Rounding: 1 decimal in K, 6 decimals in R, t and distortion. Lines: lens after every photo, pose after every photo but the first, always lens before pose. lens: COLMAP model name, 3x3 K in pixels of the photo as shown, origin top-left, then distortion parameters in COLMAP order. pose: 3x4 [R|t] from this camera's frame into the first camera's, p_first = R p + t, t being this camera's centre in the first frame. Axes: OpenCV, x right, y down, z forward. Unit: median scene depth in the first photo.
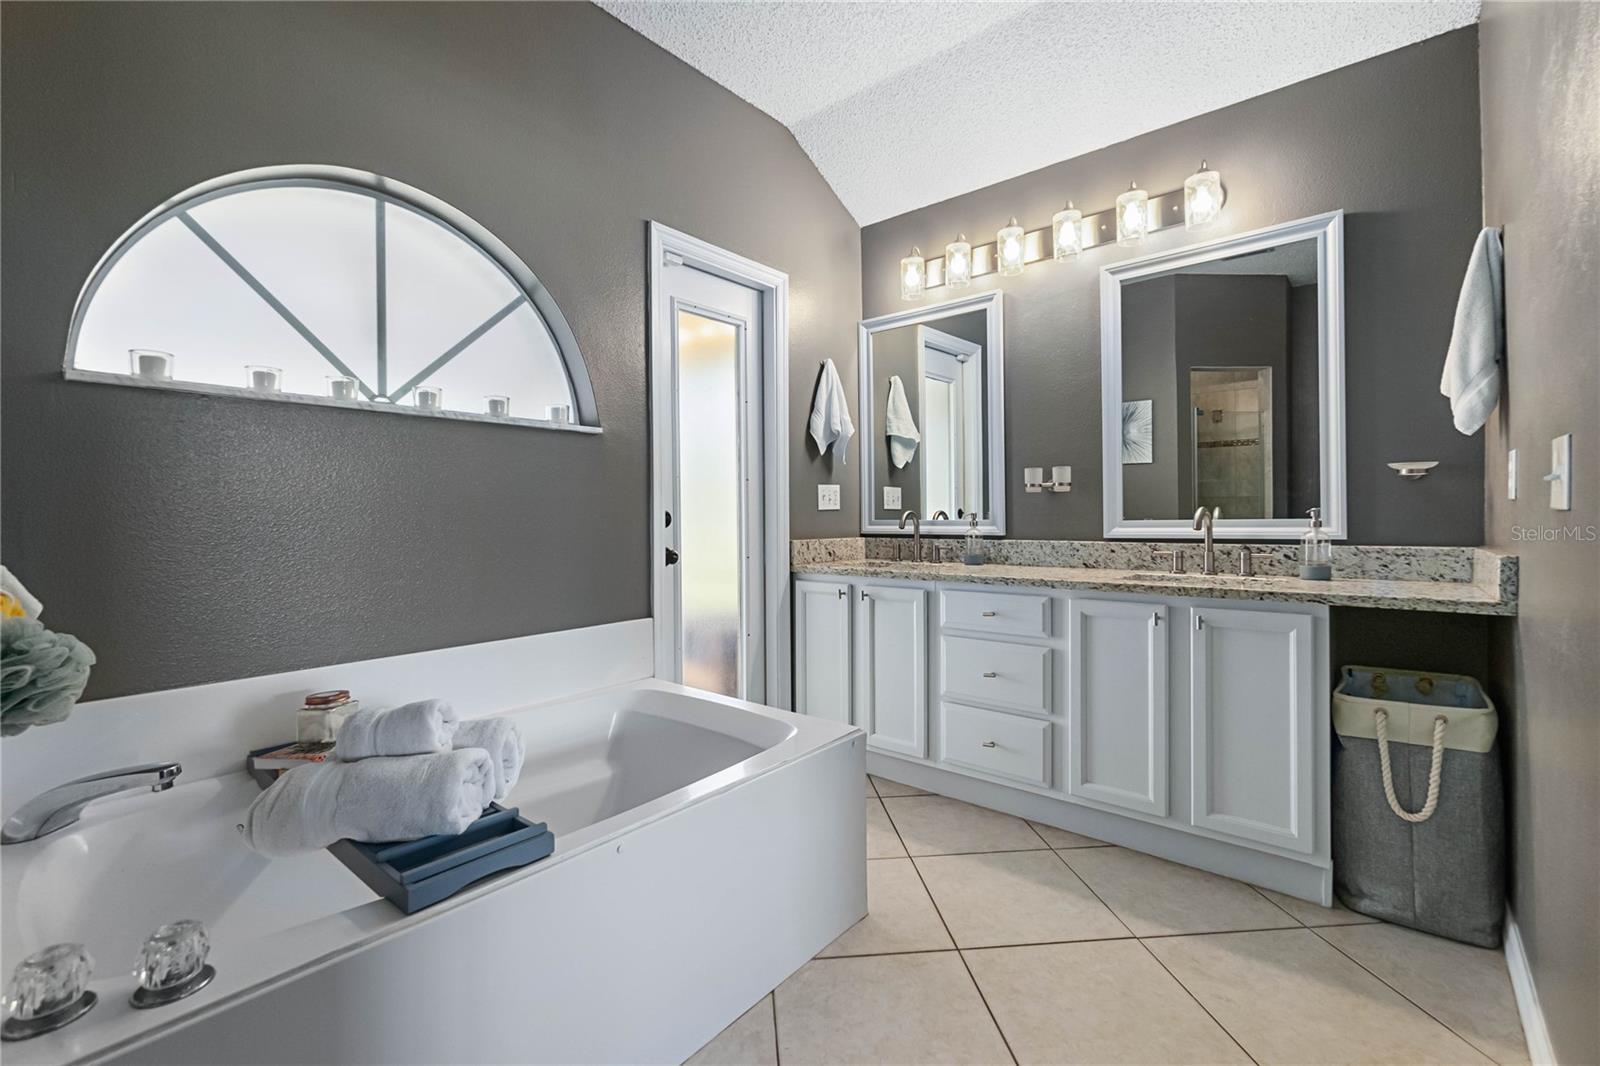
lens RADIAL K [[691.2, 0, 794.7], [0, 691.2, 515.5], [0, 0, 1]] dist [-0.002084, -0.000278]
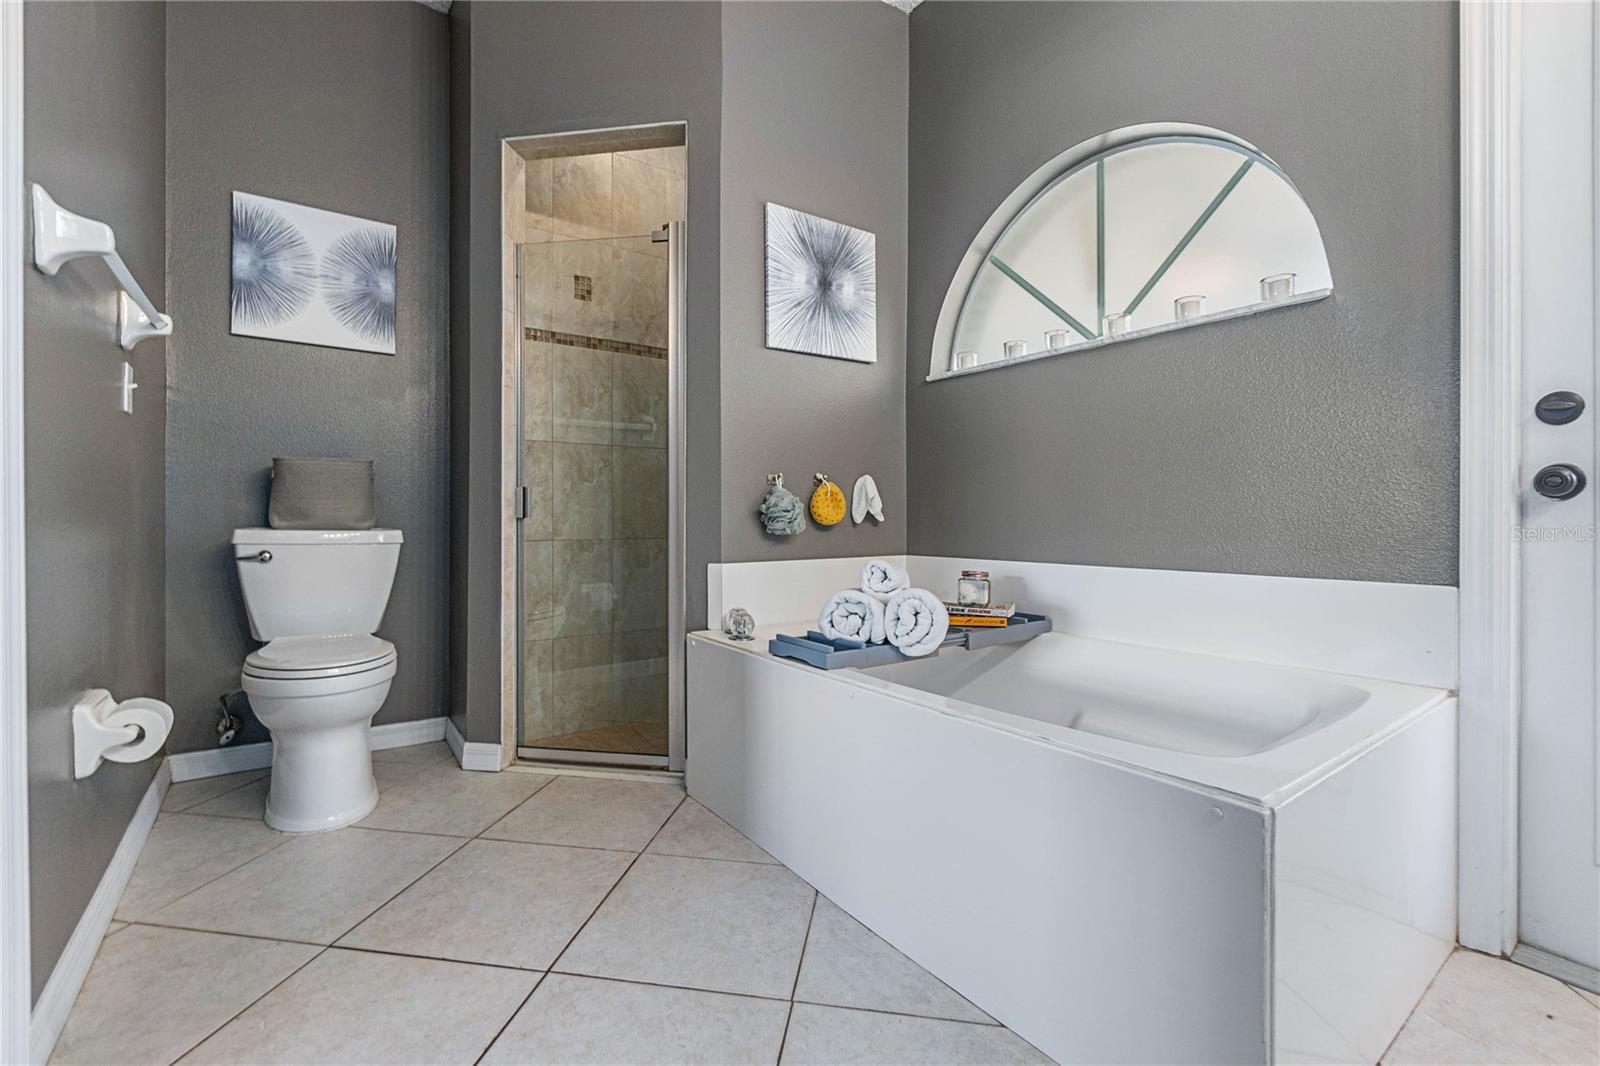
lens RADIAL K [[691.2, 0, 794.7], [0, 691.2, 515.5], [0, 0, 1]] dist [-0.002084, -0.000278]
pose [[-0.233283, 0.011873, -0.972336, 0.610366], [0.002736, 0.999930, 0.011554, 0.105001], [0.972405, 0.000035, -0.233299, 0.783143]]
